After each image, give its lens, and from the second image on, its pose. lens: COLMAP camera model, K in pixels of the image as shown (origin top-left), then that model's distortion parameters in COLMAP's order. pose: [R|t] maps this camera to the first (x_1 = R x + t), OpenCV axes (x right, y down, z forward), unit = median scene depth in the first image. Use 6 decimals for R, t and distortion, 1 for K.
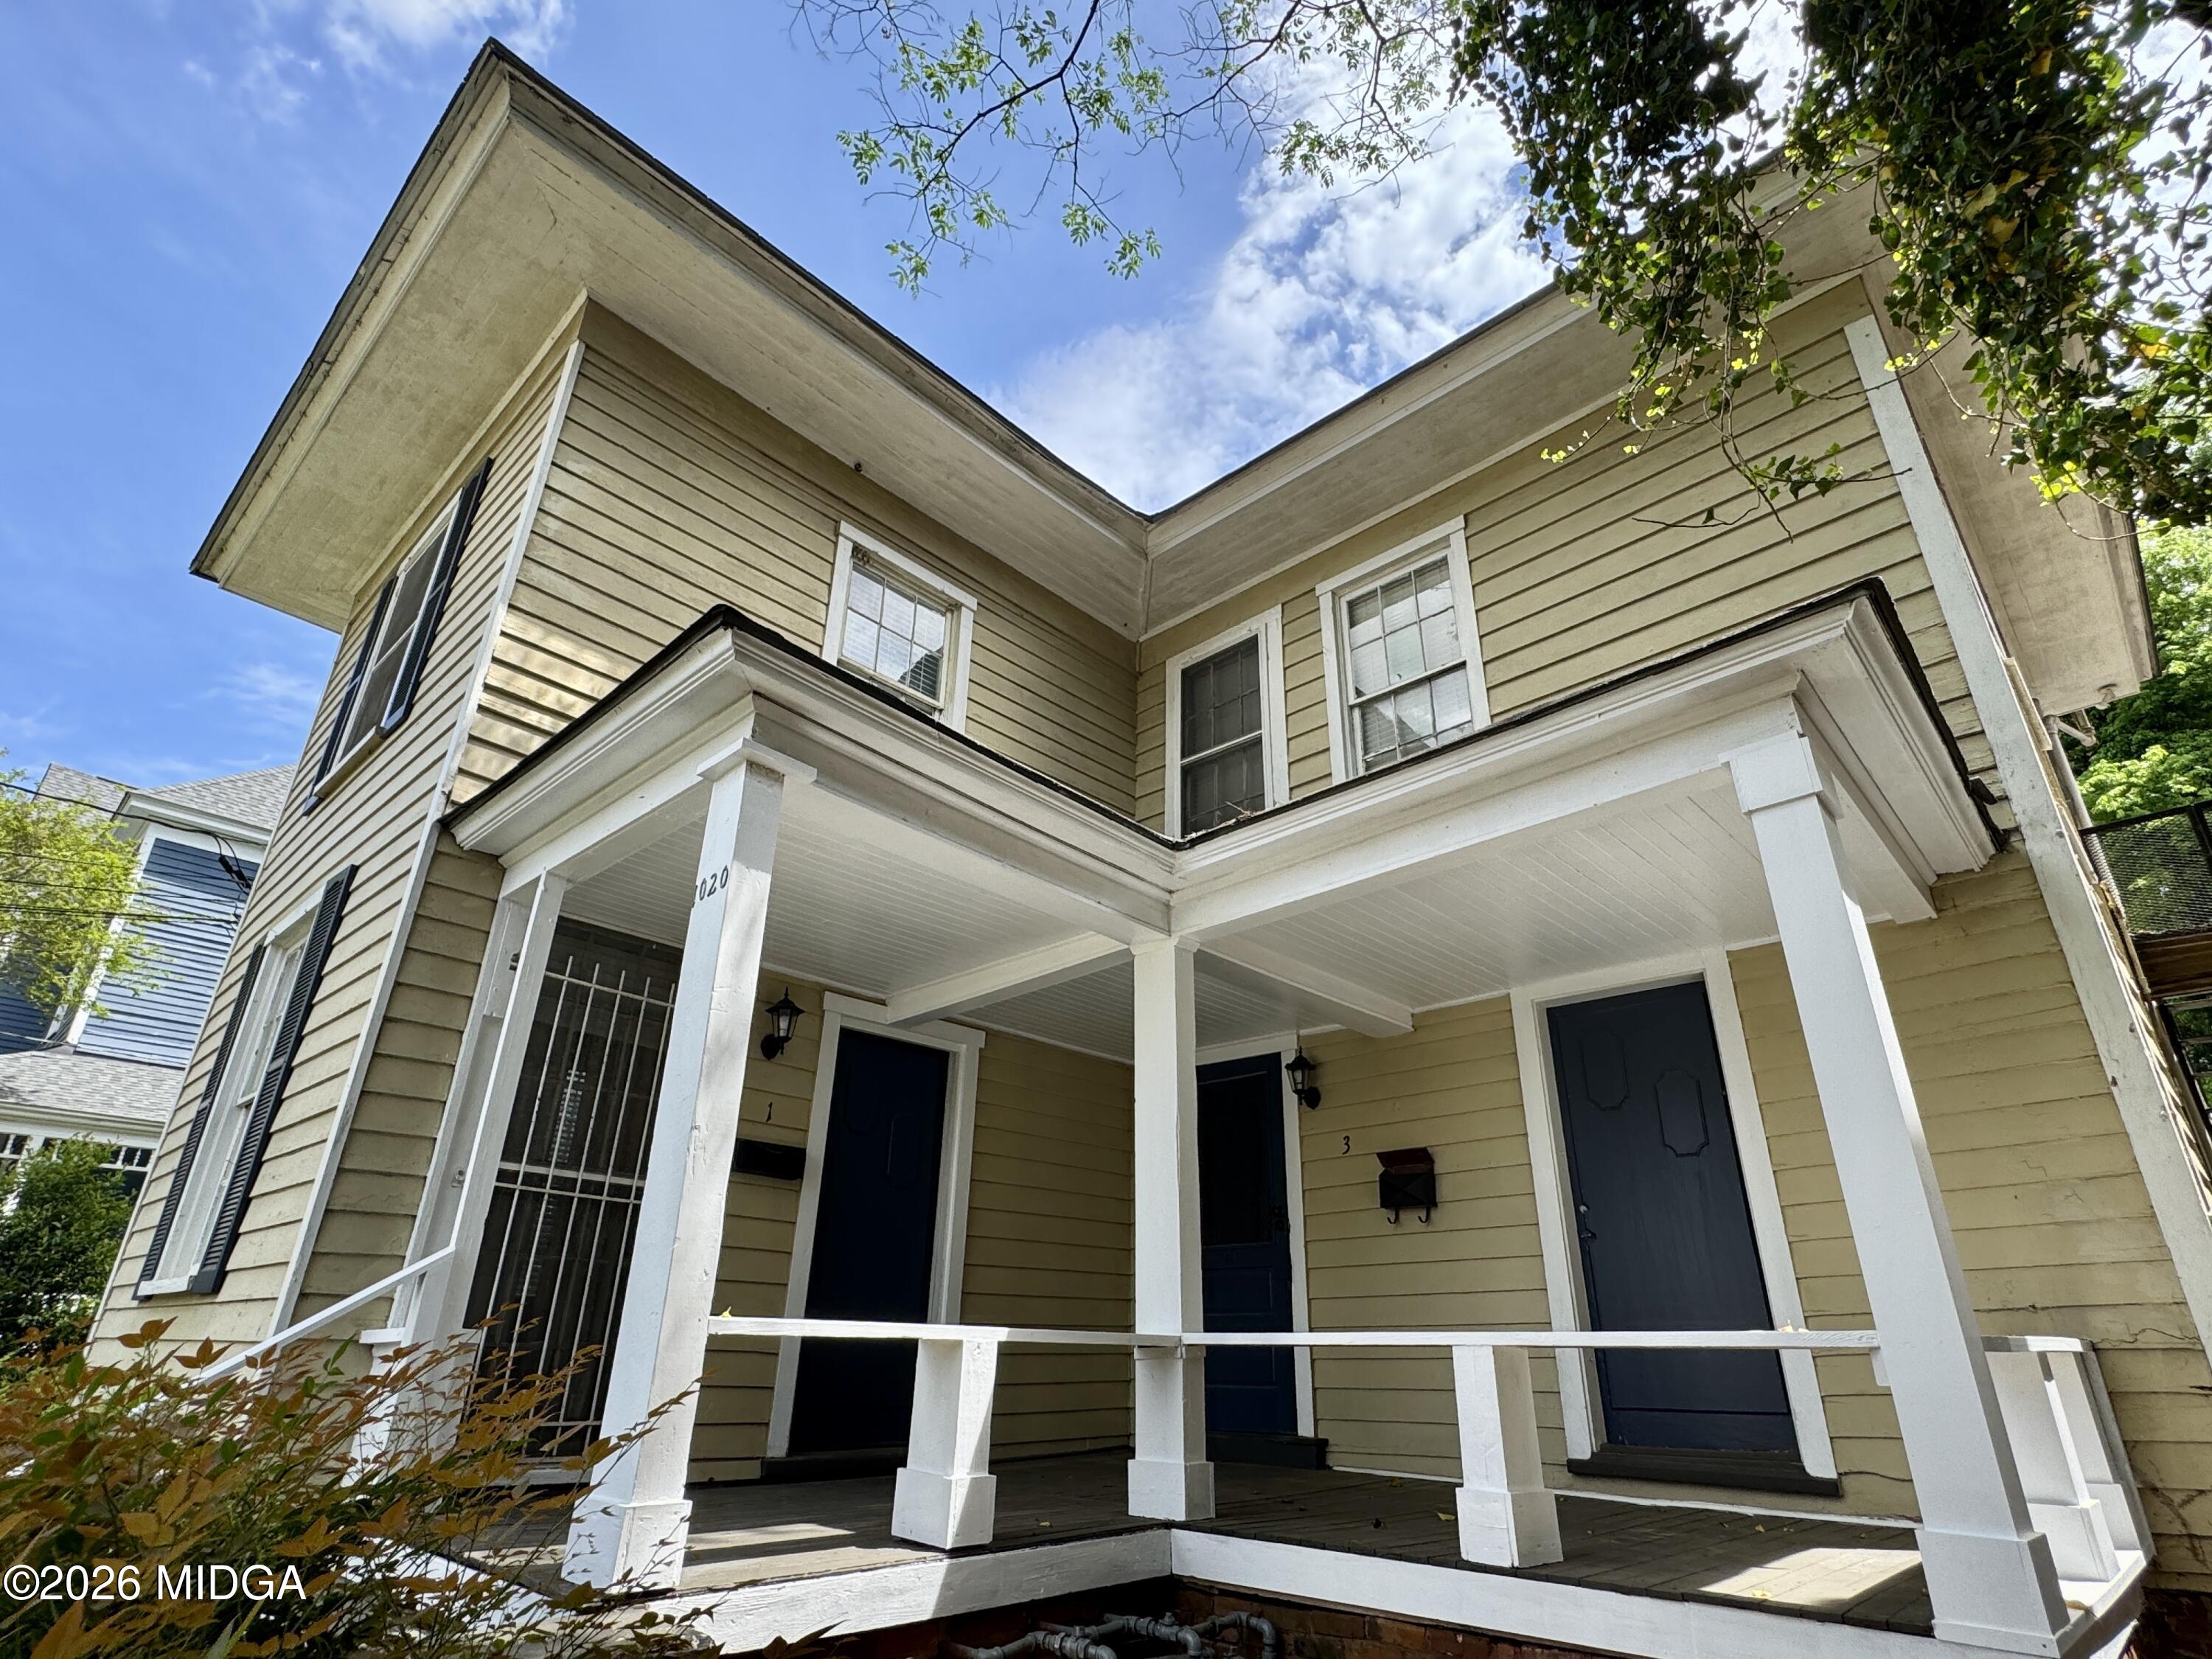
lens RADIAL K [[1139.2, 0, 1115.8], [0, 1139.2, 831.1], [0, 0, 1]] dist [-0.001810, 0.000022]
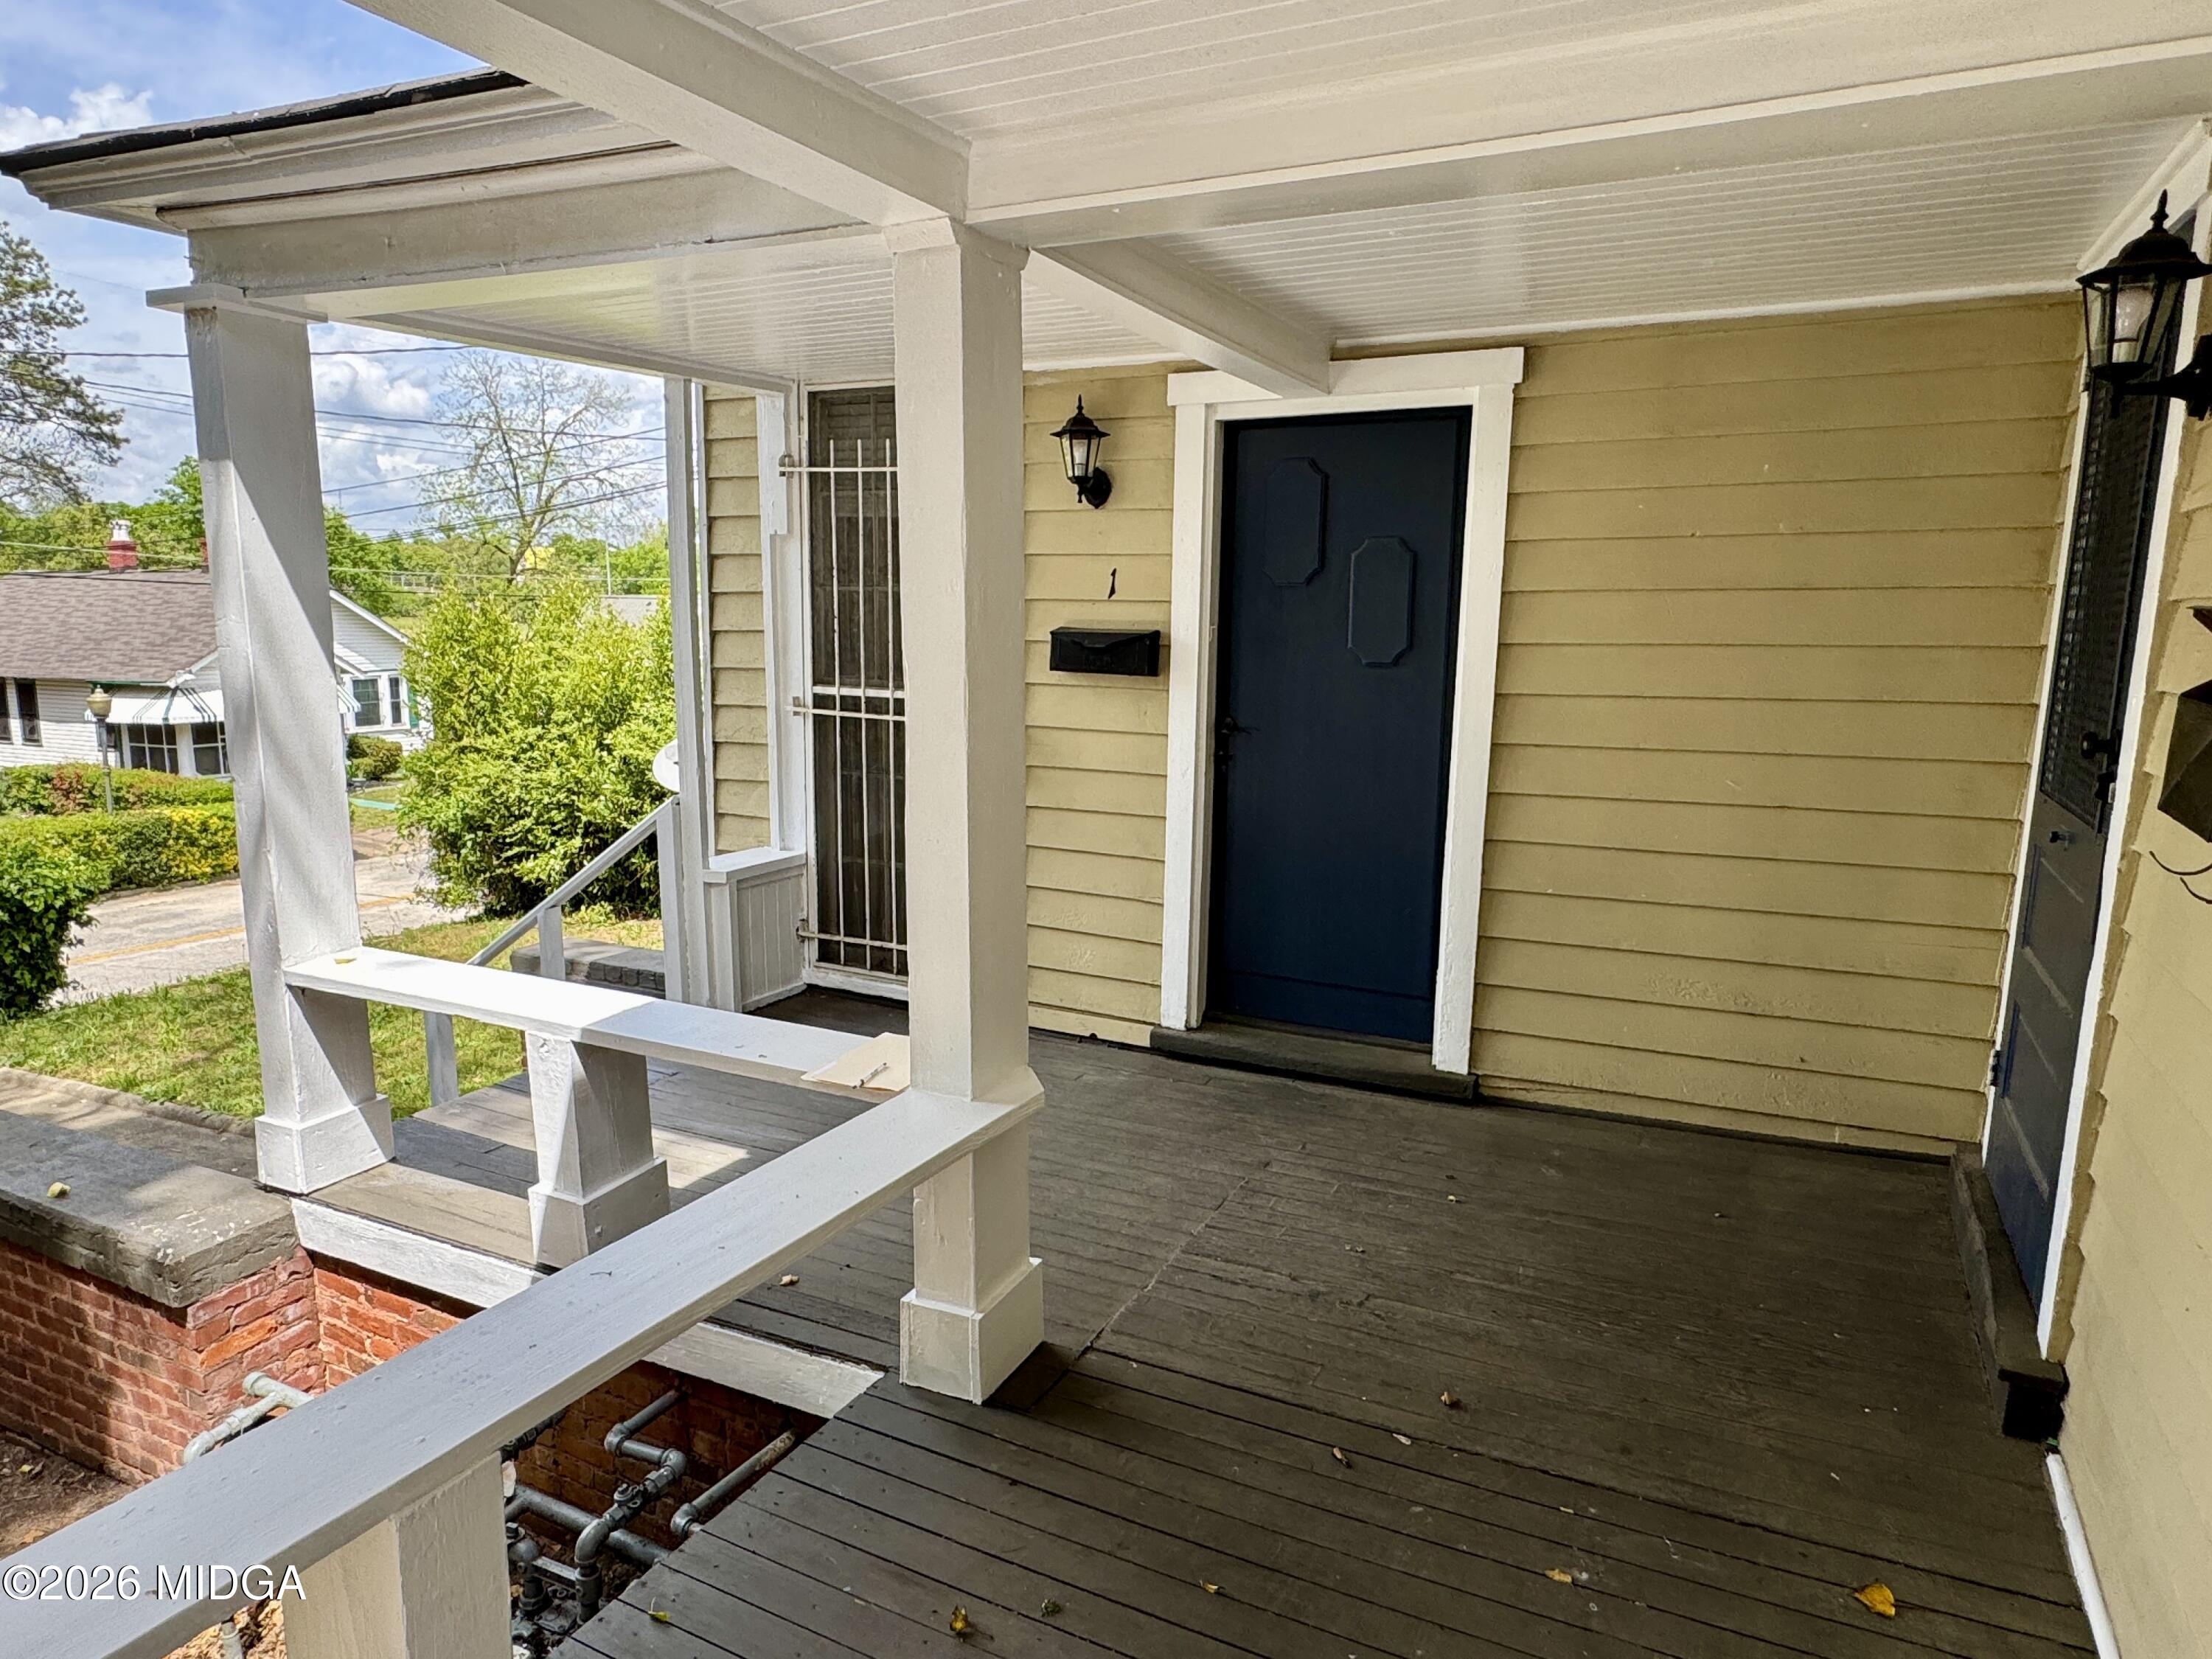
lens RADIAL K [[1391.8, 0, 1106.0], [0, 1391.8, 828.3], [0, 0, 1]] dist [0.006144, 0.000328]
pose [[0.272855, 0.148779, -0.950482, 0.507376], [0.398800, 0.881596, 0.252480, 0.162910], [0.875505, -0.447943, 0.181215, 0.775293]]
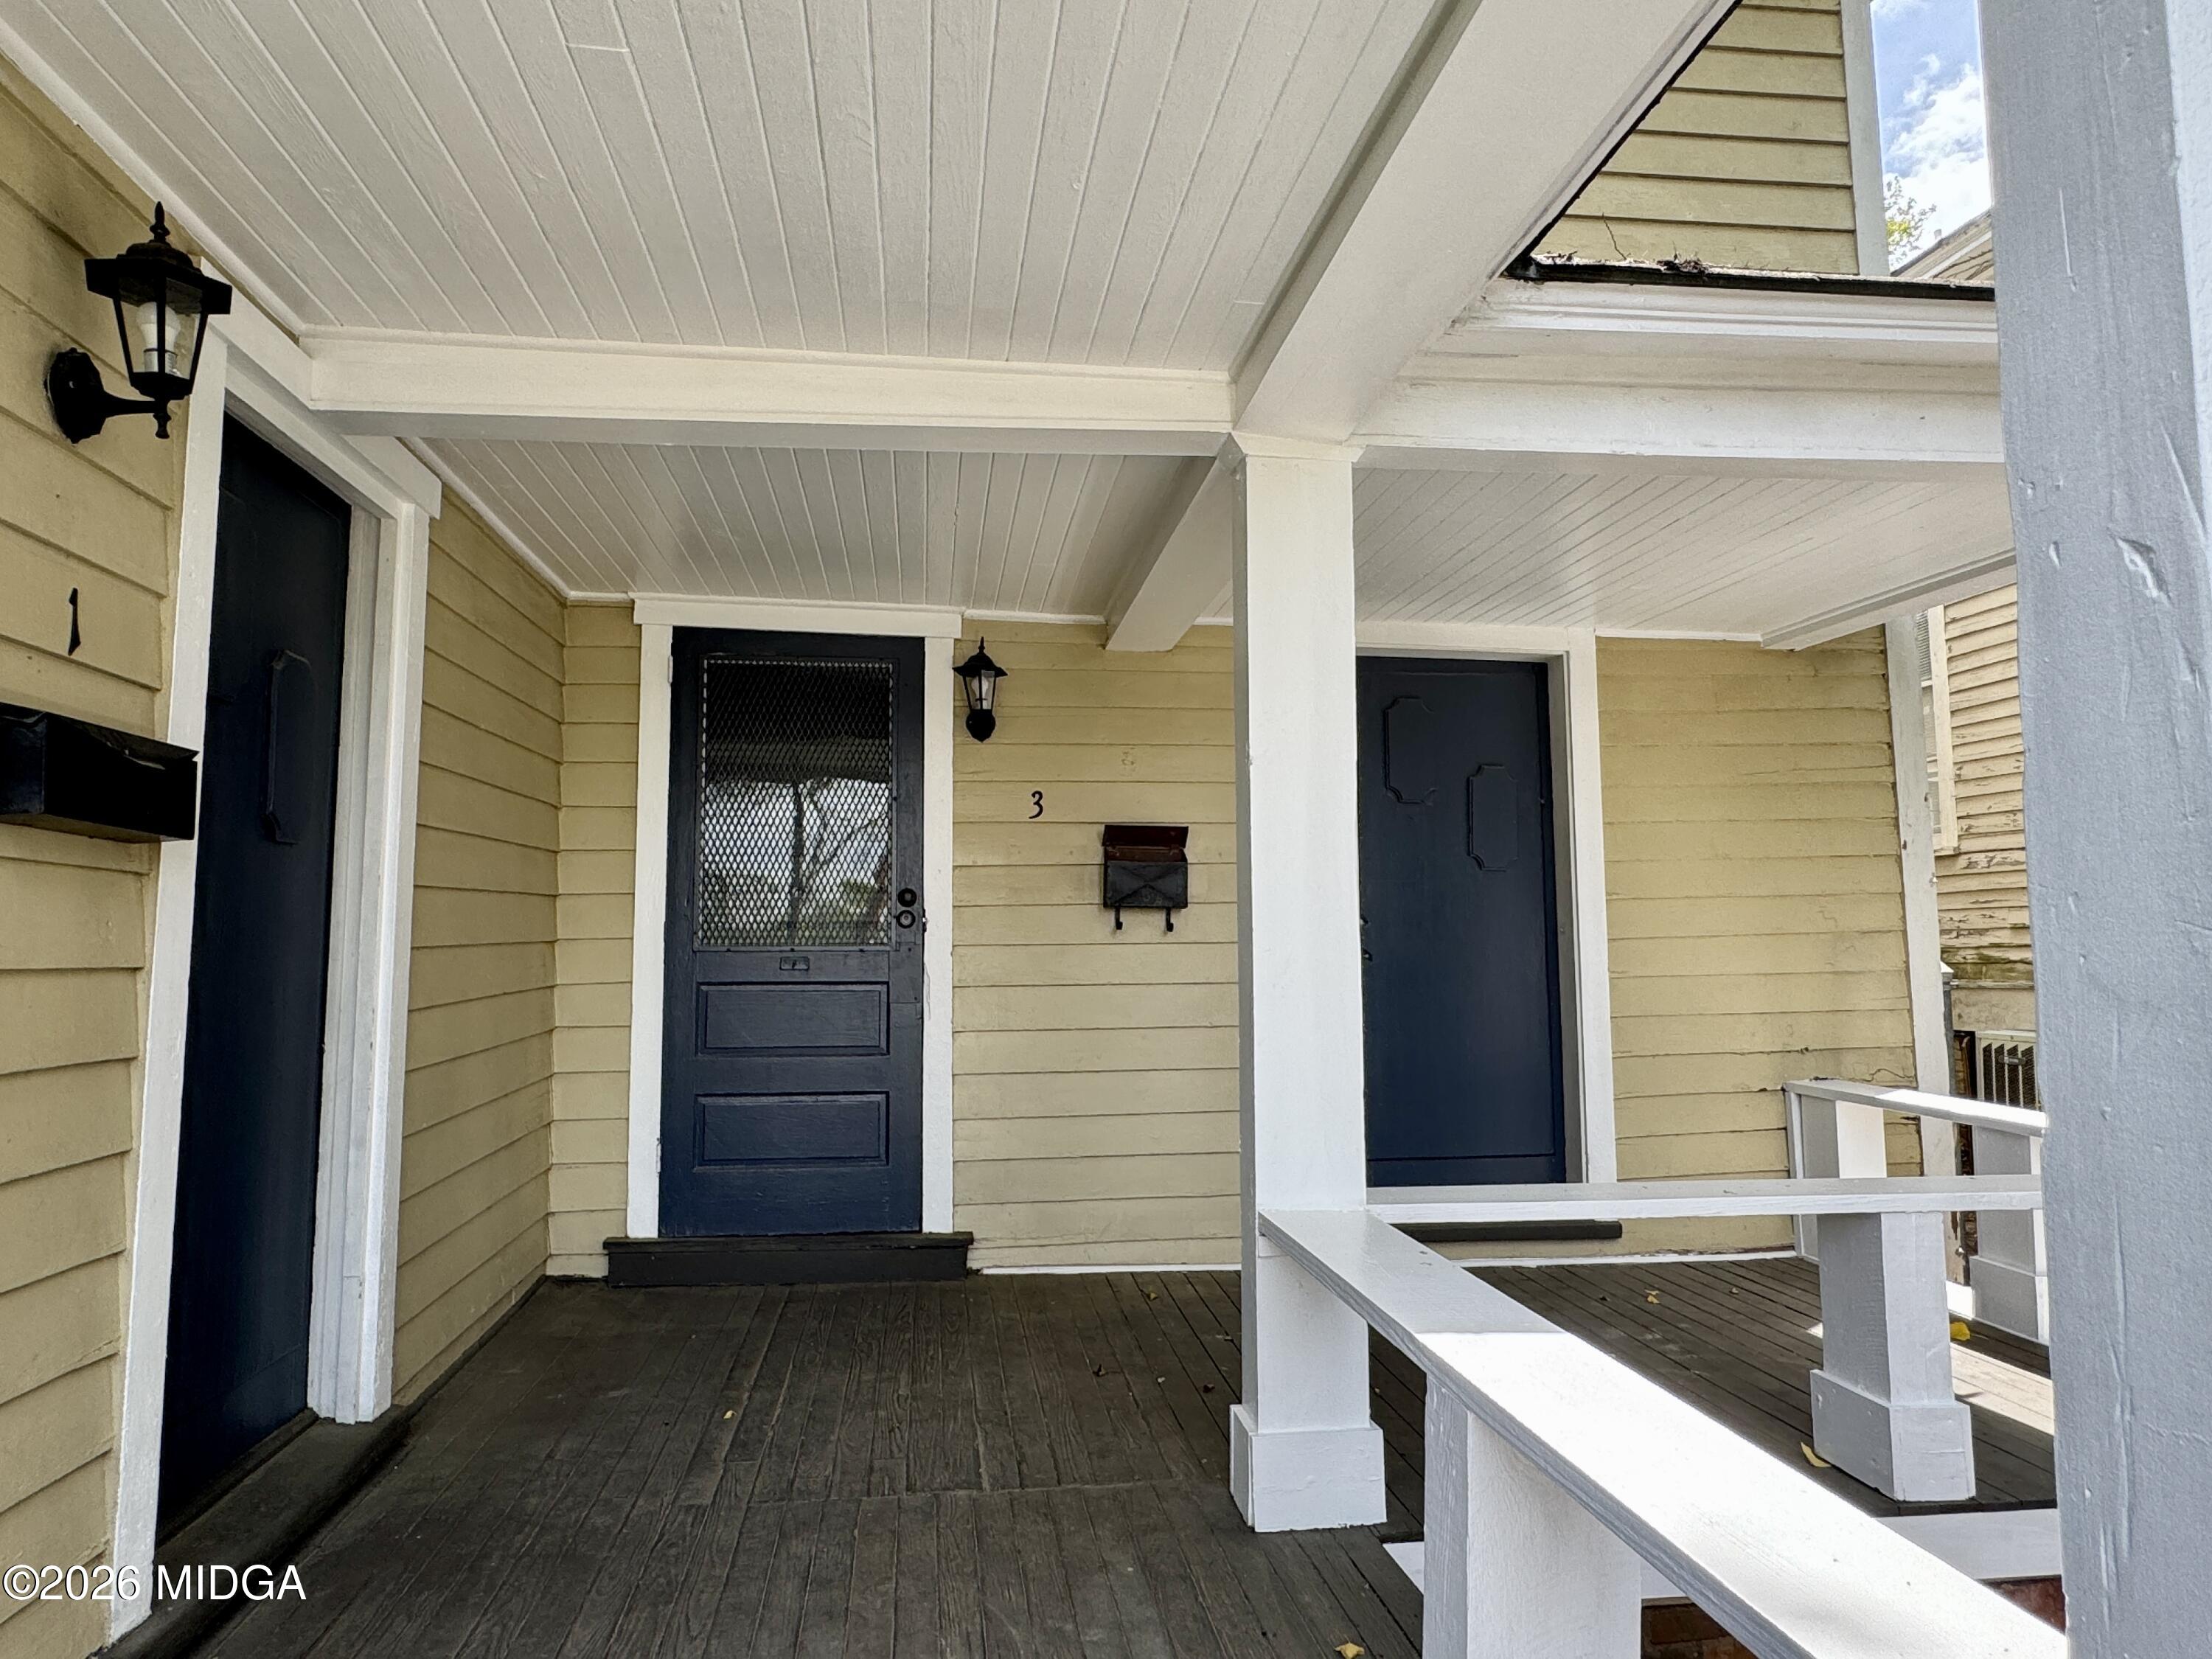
lens RADIAL K [[1350.4, 0, 1102.8], [0, 1350.4, 826.2], [0, 0, 1]] dist [-0.006783, -0.000126]
pose [[0.643498, 0.052034, 0.763677, -0.392965], [-0.313692, 0.927986, 0.201097, 0.141857], [-0.698217, -0.368965, 0.613480, 0.582258]]
